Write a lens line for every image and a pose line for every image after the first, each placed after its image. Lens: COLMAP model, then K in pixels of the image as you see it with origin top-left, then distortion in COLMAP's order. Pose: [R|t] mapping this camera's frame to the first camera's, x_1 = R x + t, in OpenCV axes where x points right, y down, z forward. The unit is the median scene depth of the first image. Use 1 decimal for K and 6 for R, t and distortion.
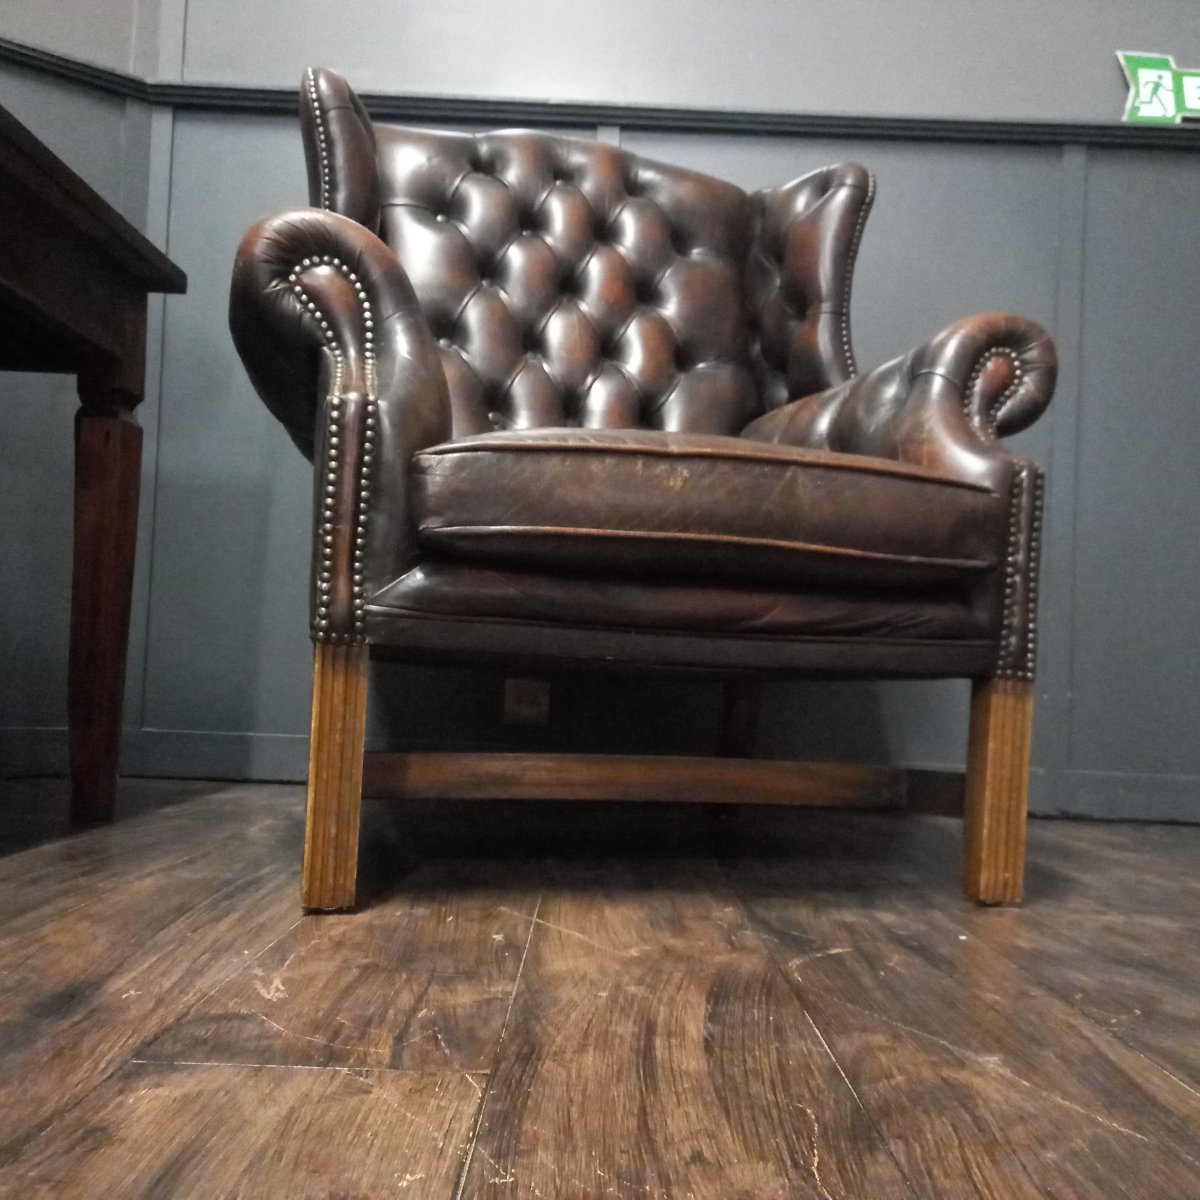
lens RADIAL K [[1153.8, 0, 596.1], [0, 1153.8, 601.0], [0, 0, 1]] dist [0.032177, 0.000000]
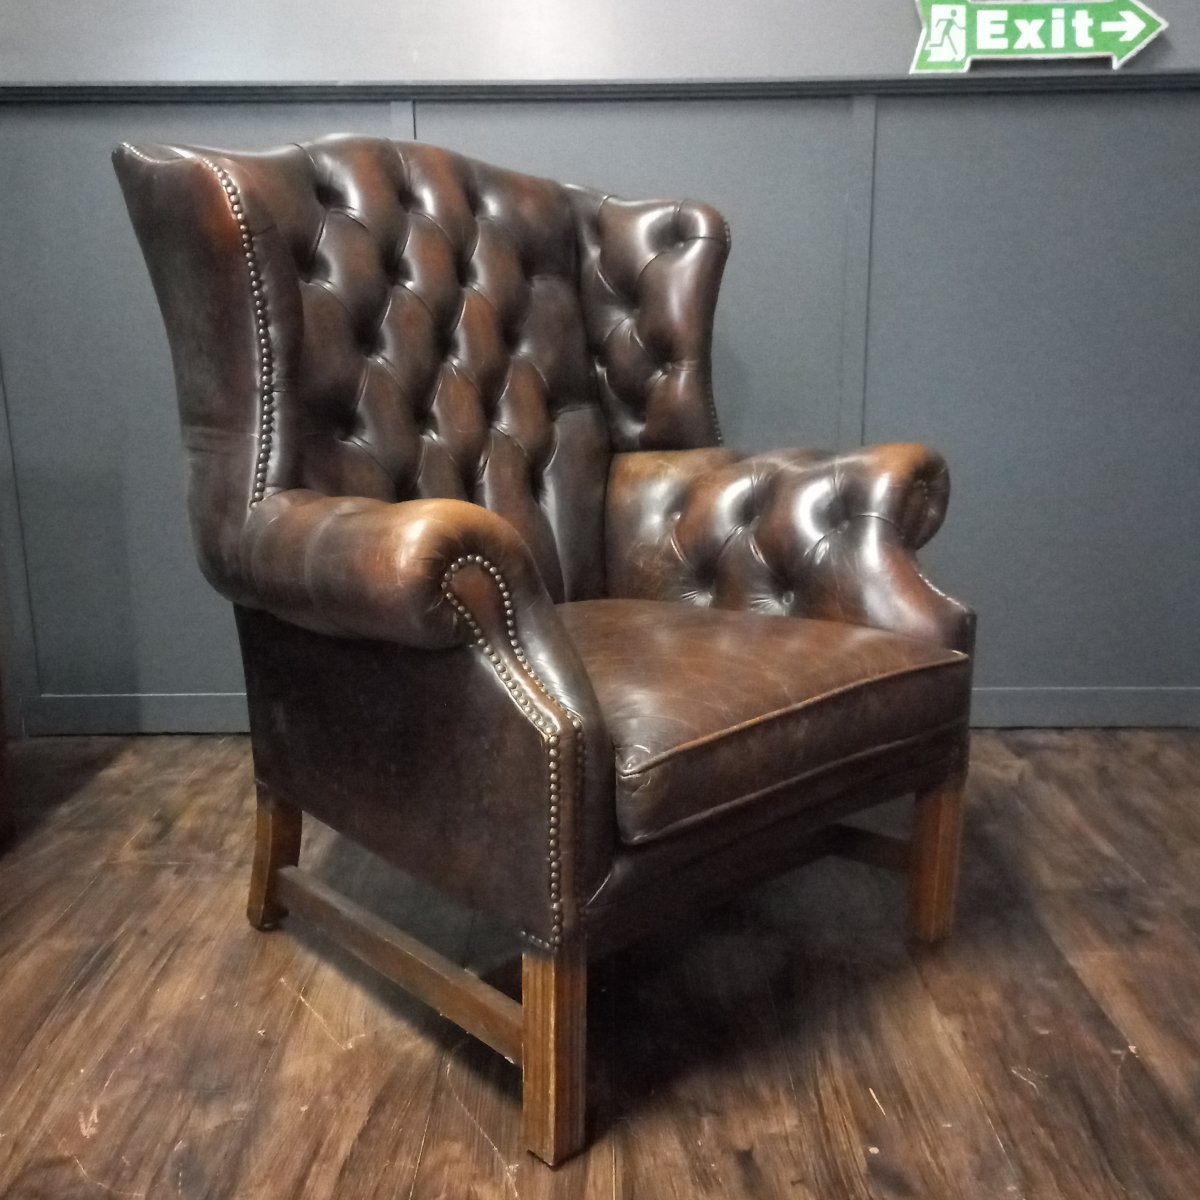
lens RADIAL K [[1257.3, 0, 608.6], [0, 1257.3, 615.3], [0, 0, 1]] dist [0.011260, 0.000000]
pose [[0.998546, -0.053552, -0.006187, 0.467054], [0.053092, 0.957033, 0.285079, -0.767522], [-0.009345, -0.284993, 0.958484, -0.446429]]
